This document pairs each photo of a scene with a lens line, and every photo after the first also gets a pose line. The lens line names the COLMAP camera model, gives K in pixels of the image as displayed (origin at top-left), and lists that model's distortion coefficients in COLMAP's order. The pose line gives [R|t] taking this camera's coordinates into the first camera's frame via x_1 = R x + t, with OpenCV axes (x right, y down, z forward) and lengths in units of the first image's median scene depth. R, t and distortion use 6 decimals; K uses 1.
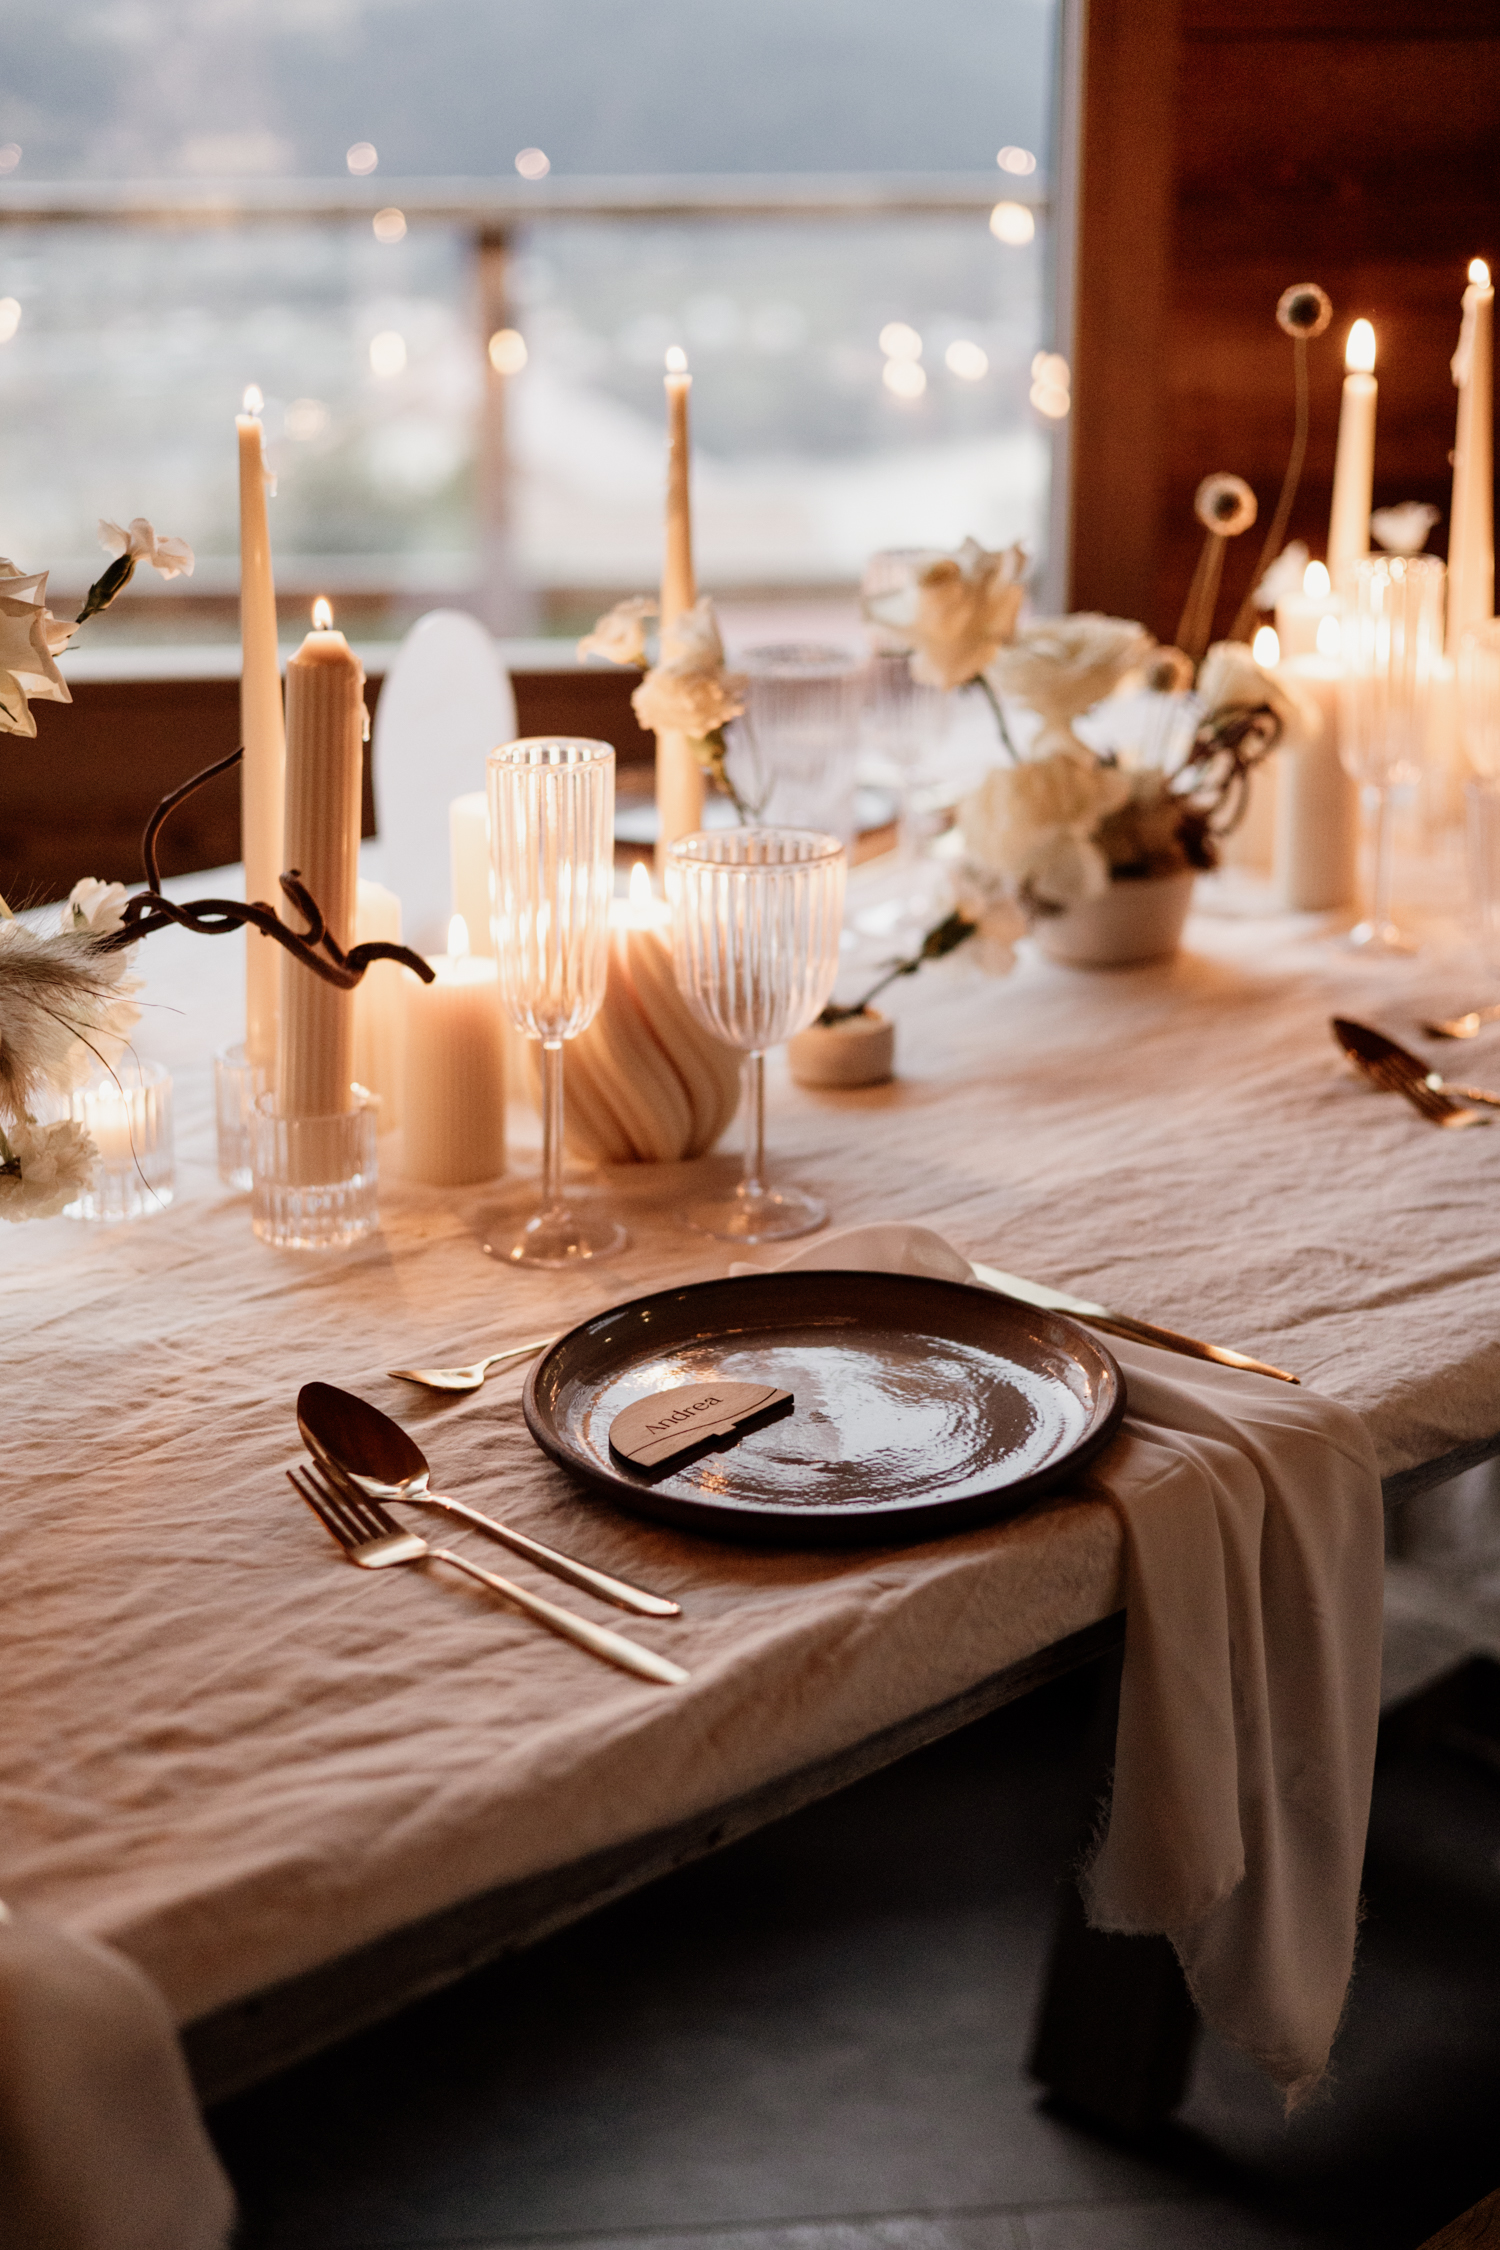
lens RADIAL K [[3095.3, 0, 750.0], [0, 3095.3, 1125.0], [0, 0, 1]] dist [0.020234, 0.048953]
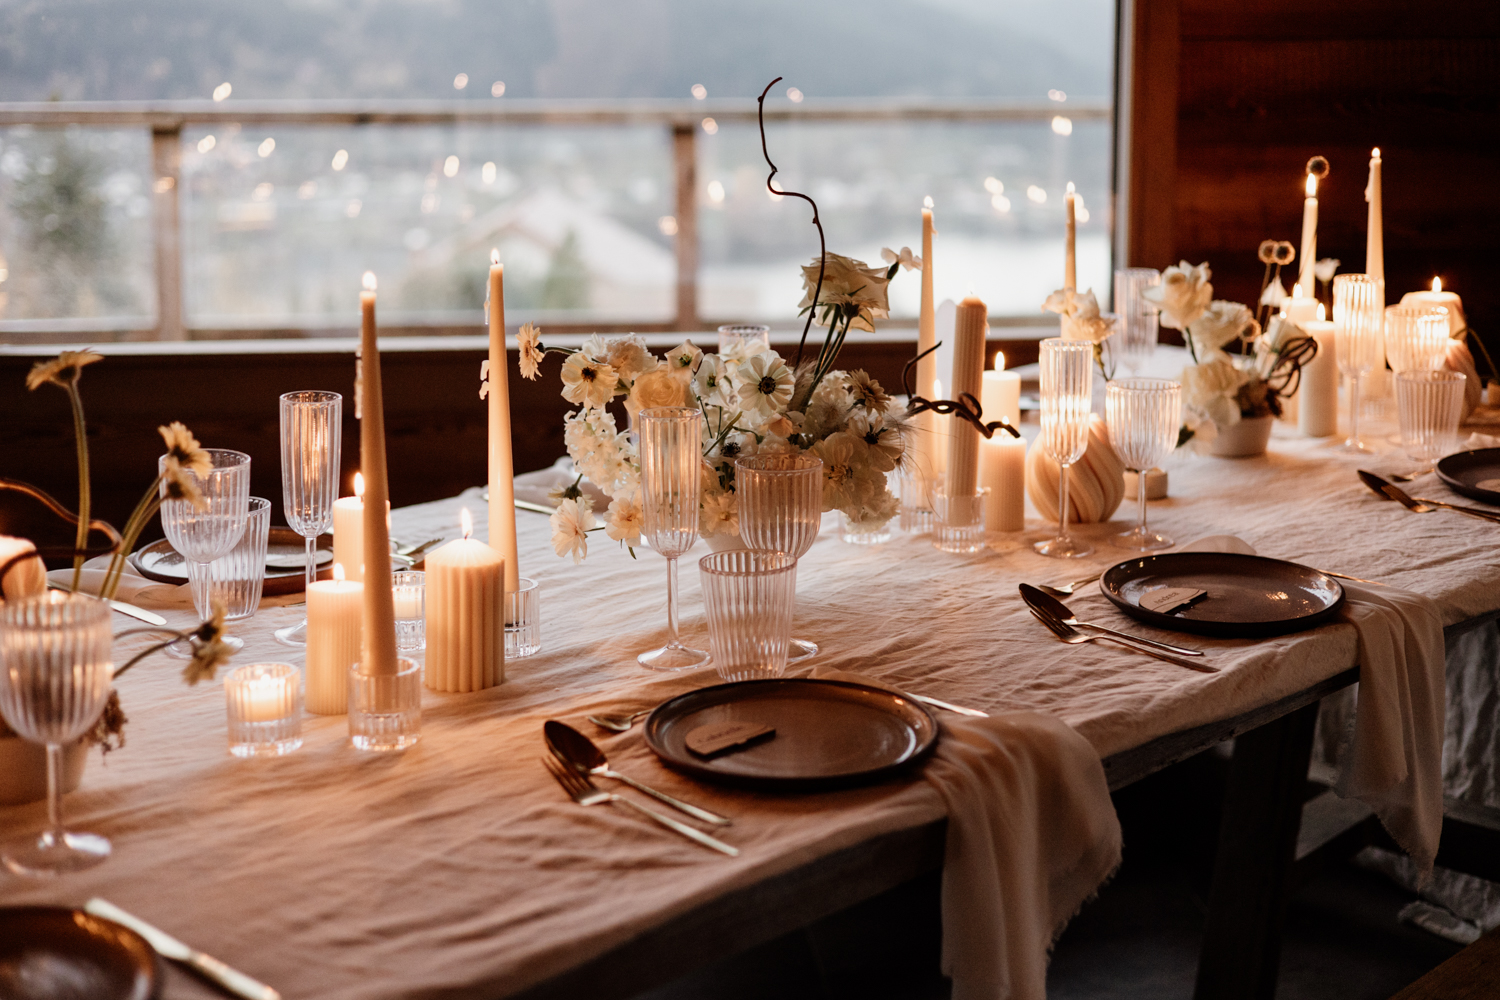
lens RADIAL K [[2063.6, 0, 745.1], [0, 2063.6, 460.3], [0, 0, 1]] dist [0.020234, 0.048953]
pose [[0.999063, -0.001602, 0.043252, -0.359582], [0.006782, 0.992765, -0.119884, 0.150672], [-0.042747, 0.120065, 0.991845, -0.534813]]
